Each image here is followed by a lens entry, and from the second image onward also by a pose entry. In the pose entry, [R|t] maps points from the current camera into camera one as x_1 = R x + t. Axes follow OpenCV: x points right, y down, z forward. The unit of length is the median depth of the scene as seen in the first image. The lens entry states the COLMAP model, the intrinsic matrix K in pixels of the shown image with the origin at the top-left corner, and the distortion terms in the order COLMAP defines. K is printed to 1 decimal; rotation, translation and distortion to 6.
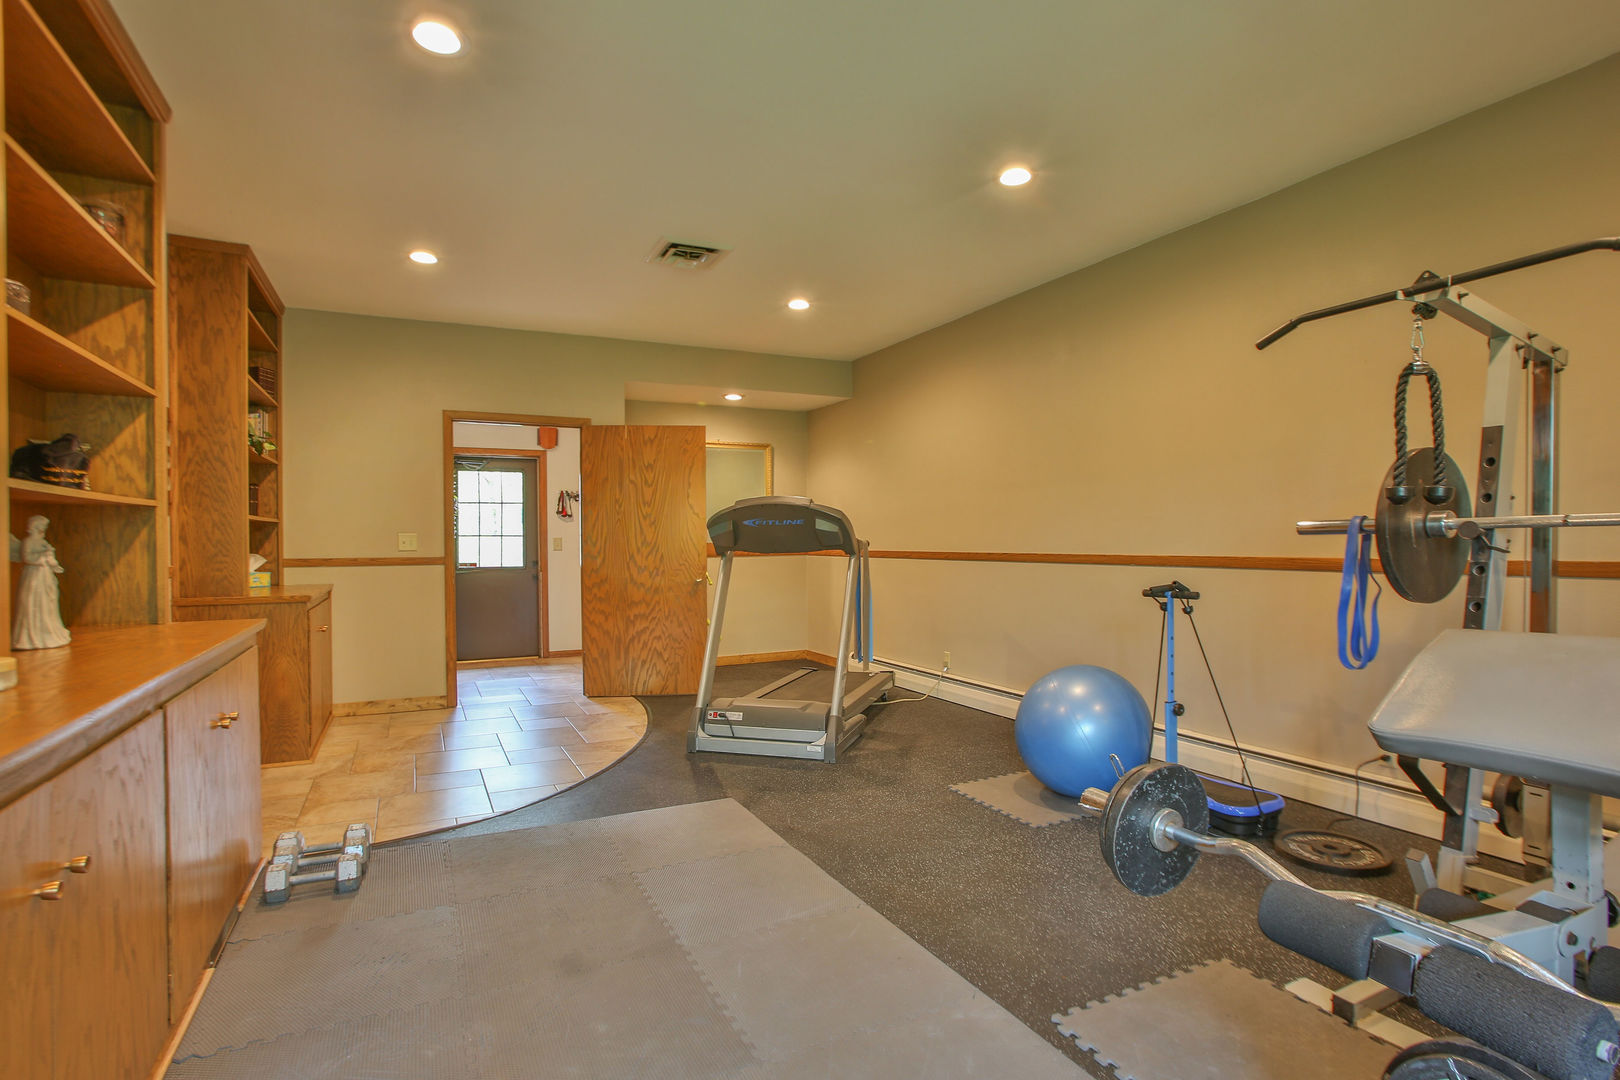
lens RADIAL K [[821.2, 0, 802.2], [0, 821.2, 550.4], [0, 0, 1]] dist [-0.082691, 0.043249]
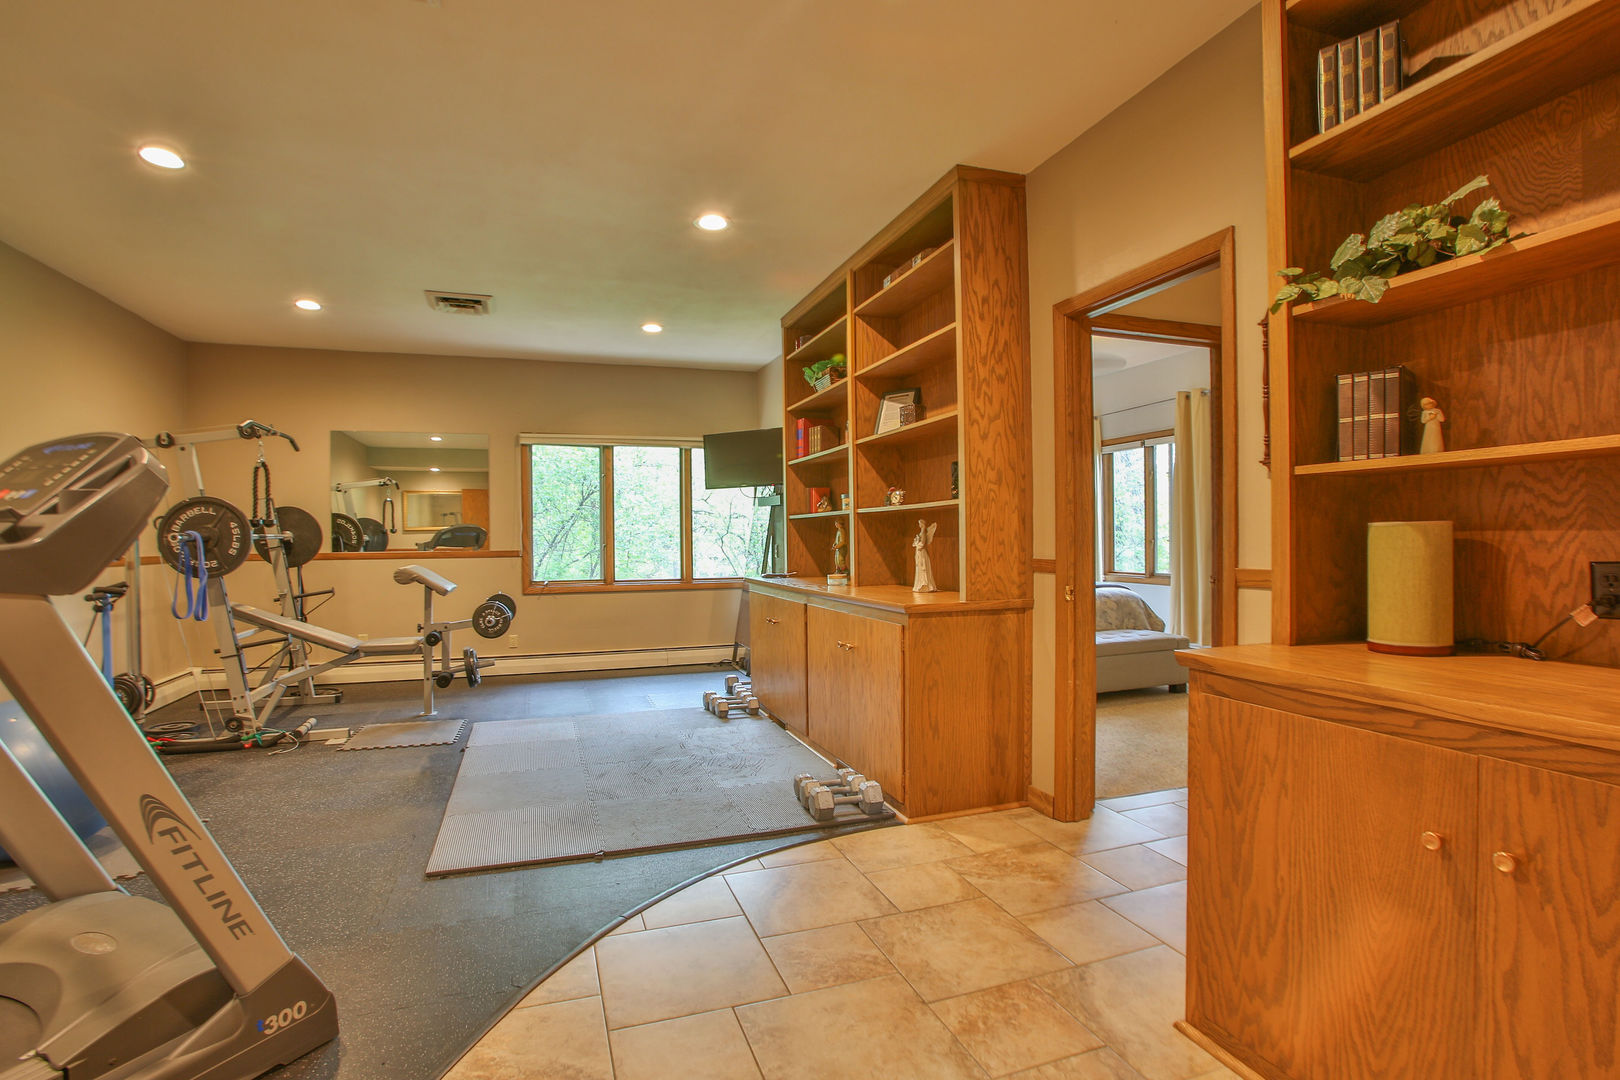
lens RADIAL K [[776.3, 0, 815.8], [0, 776.3, 550.3], [0, 0, 1]] dist [-0.079258, 0.031118]
pose [[-0.994082, 0.015647, 0.107496, -0.547696], [0.018732, 0.999439, 0.027753, -0.014985], [-0.107001, 0.029602, -0.993818, 1.687051]]
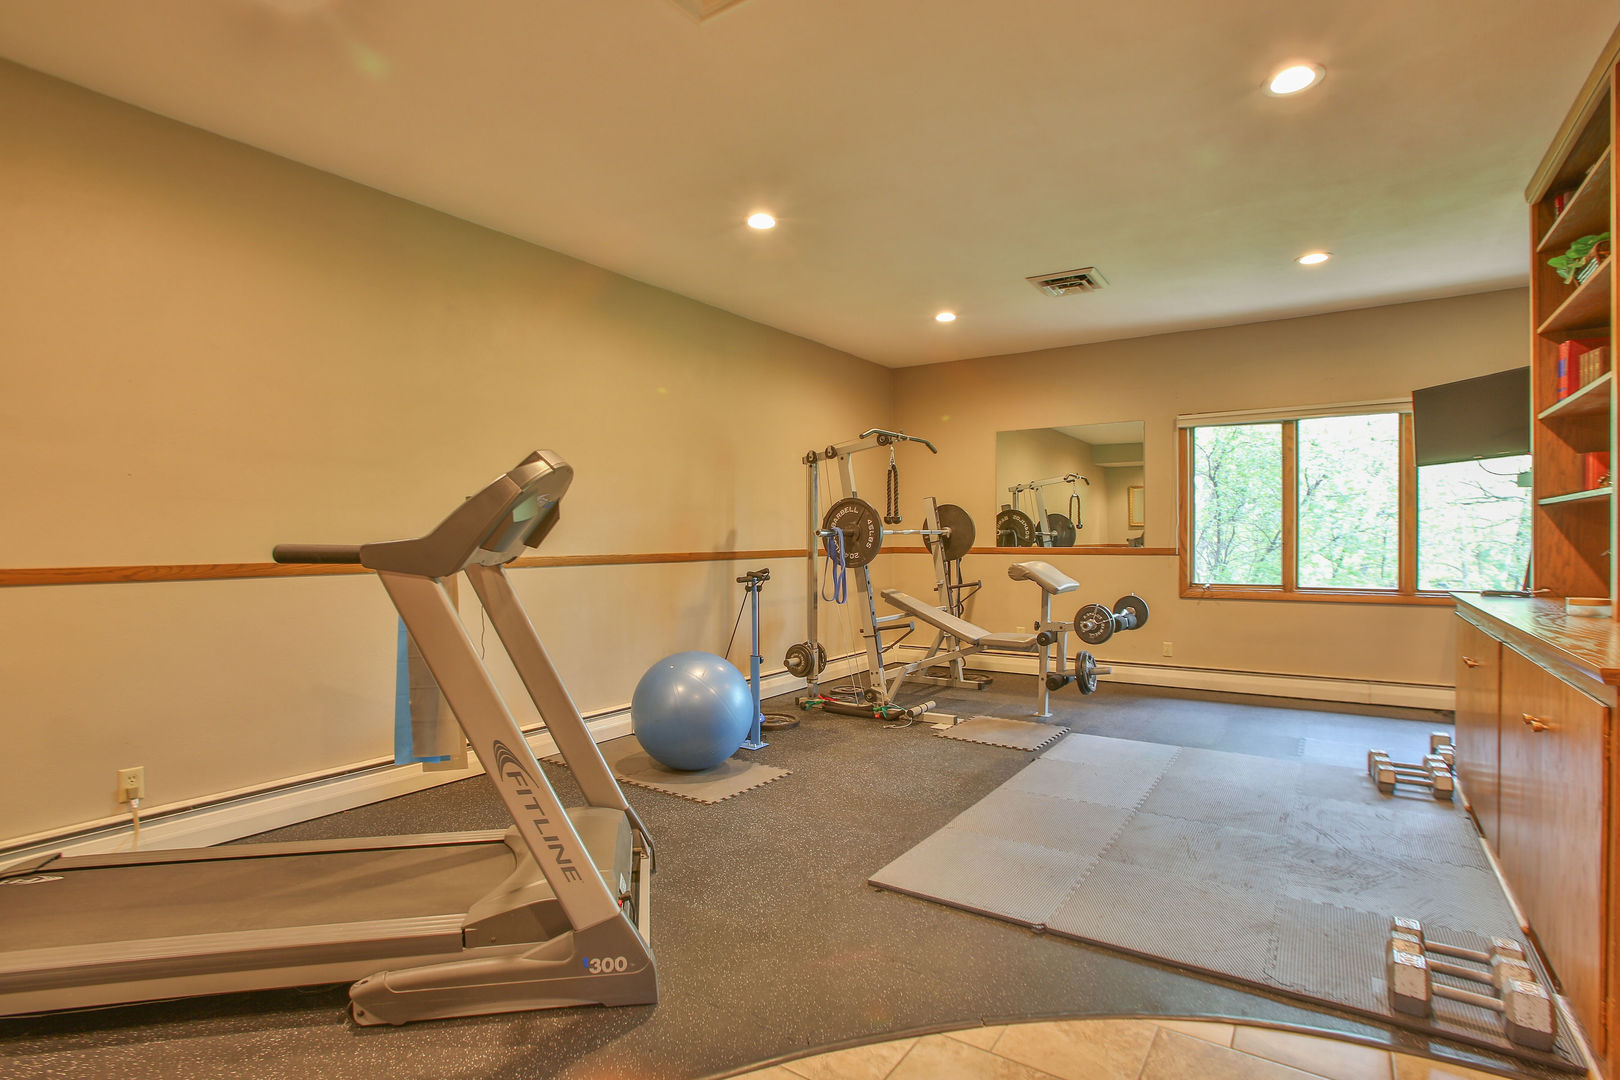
lens RADIAL K [[795.5, 0, 814.1], [0, 795.5, 548.9], [0, 0, 1]] dist [-0.078505, 0.037878]
pose [[-0.507935, -0.000031, 0.861396, -0.694888], [0.019917, 0.999732, 0.011780, -0.009501], [-0.861165, 0.023139, -0.507798, 1.427739]]
